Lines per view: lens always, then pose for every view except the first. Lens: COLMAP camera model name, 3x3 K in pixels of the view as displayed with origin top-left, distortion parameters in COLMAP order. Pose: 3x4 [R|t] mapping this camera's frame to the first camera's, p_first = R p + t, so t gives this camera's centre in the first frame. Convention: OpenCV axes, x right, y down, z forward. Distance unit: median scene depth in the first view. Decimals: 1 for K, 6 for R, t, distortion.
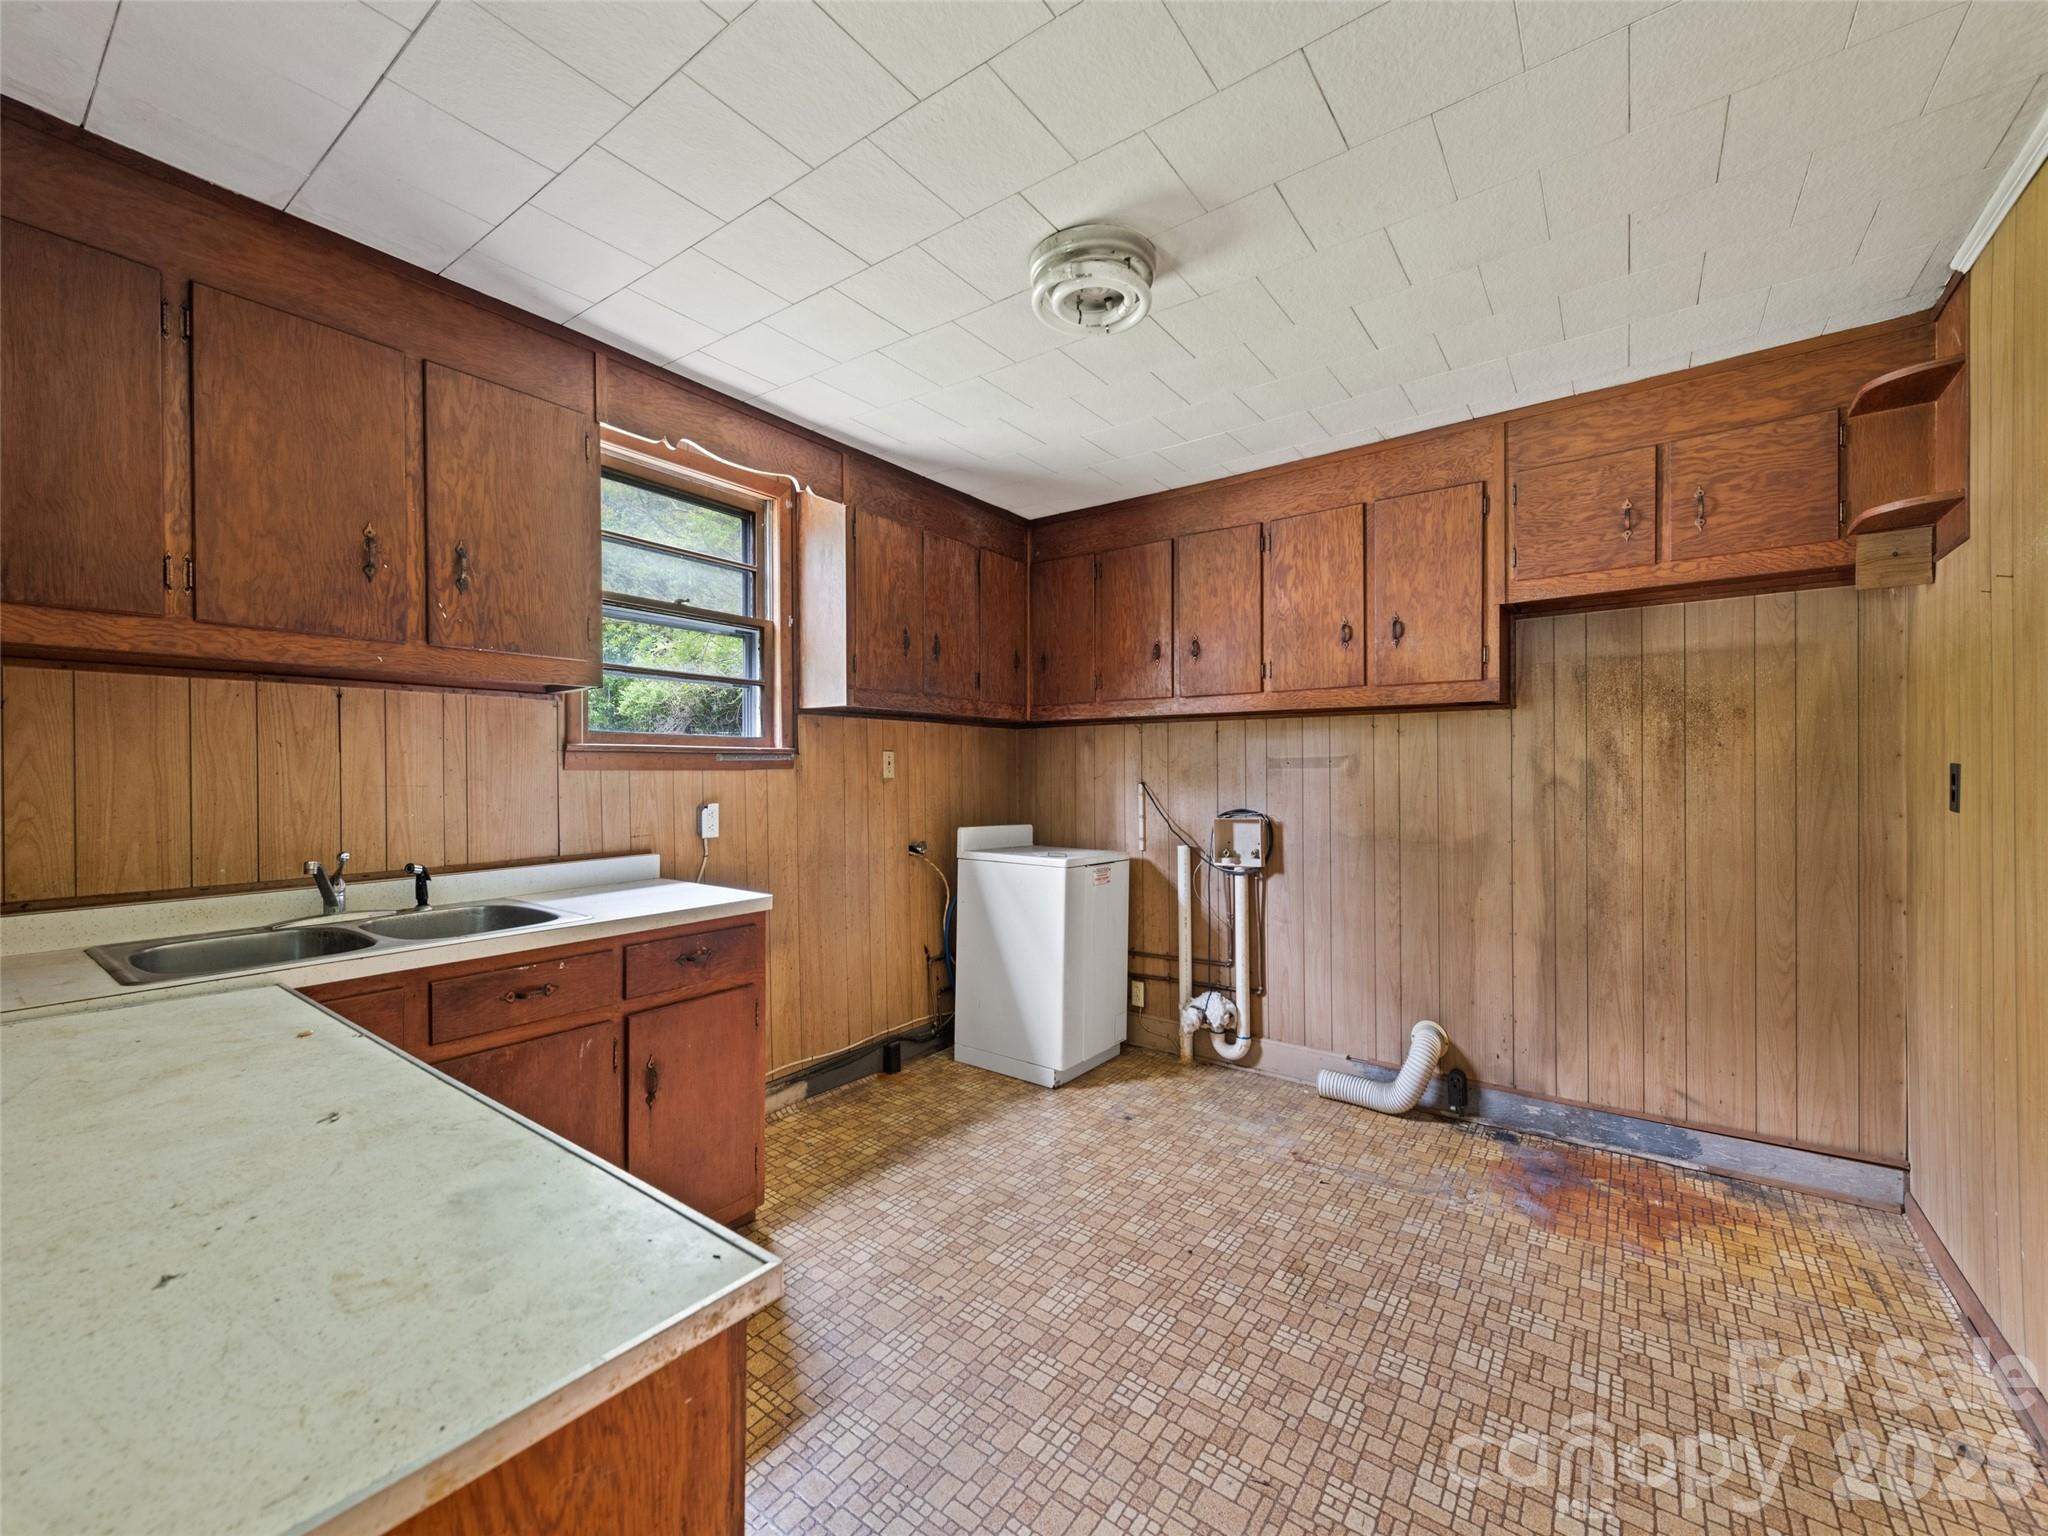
lens RADIAL K [[814.1, 0, 1027.0], [0, 814.1, 766.6], [0, 0, 1]] dist [0.008650, -0.002048]
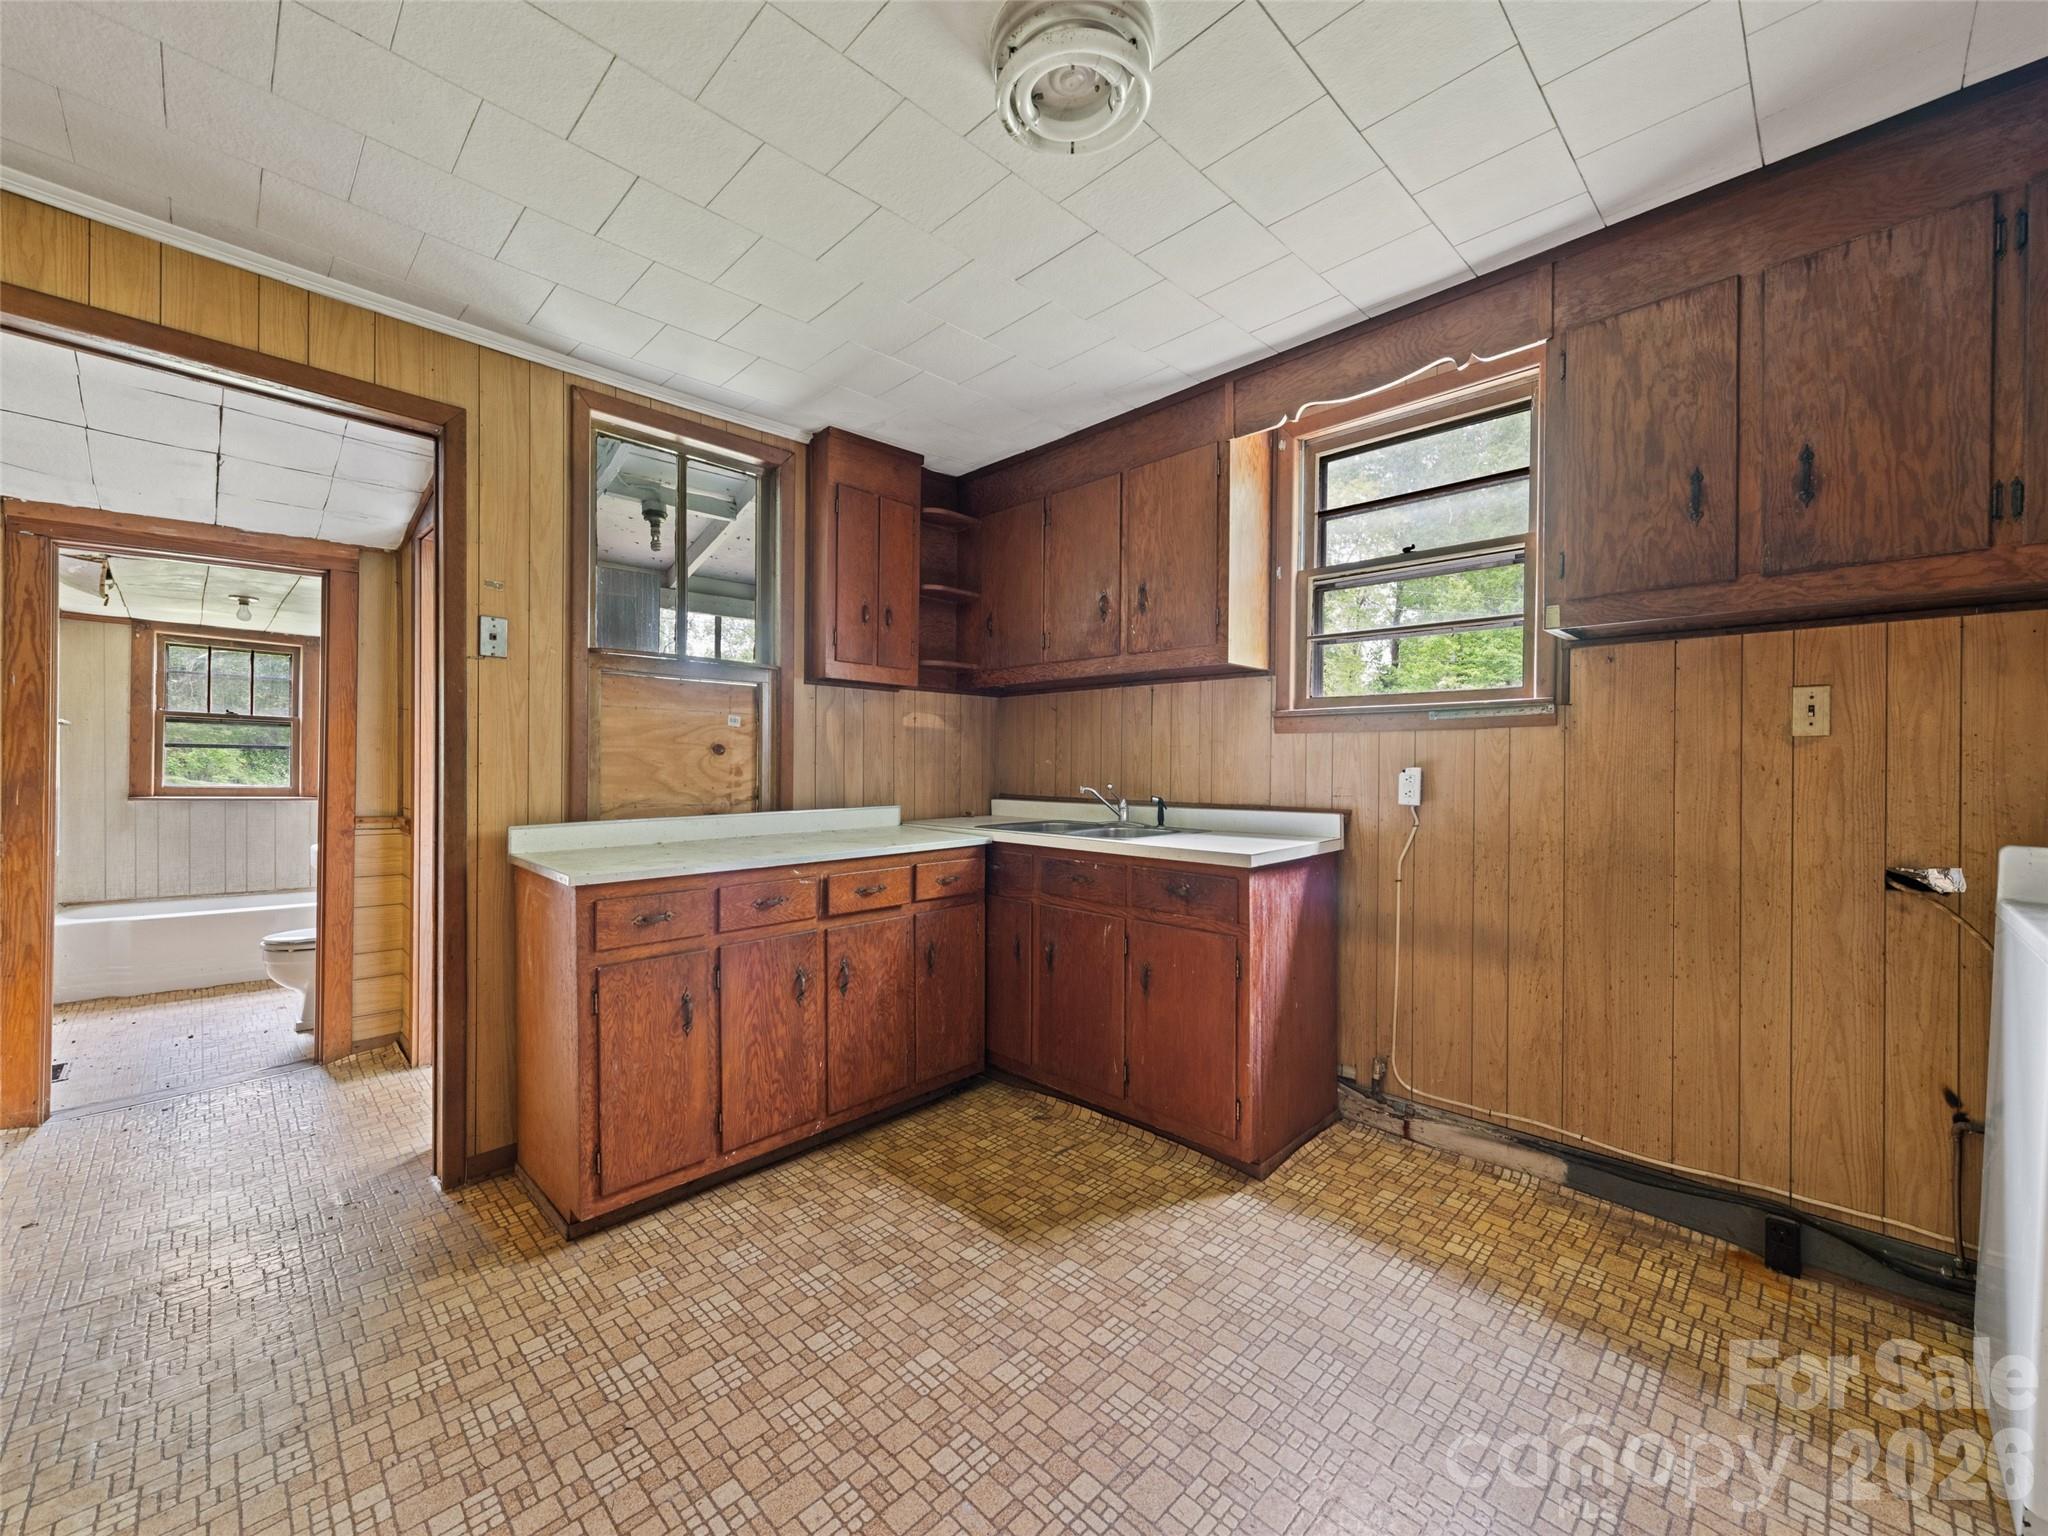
lens RADIAL K [[814.1, 0, 1021.4], [0, 814.1, 763.1], [0, 0, 1]] dist [0.008650, -0.002048]
pose [[-0.153237, 0.004055, -0.988181, 0.559013], [0.002885, 0.999989, 0.003656, 0.035663], [0.988185, -0.002291, -0.153248, 0.703323]]
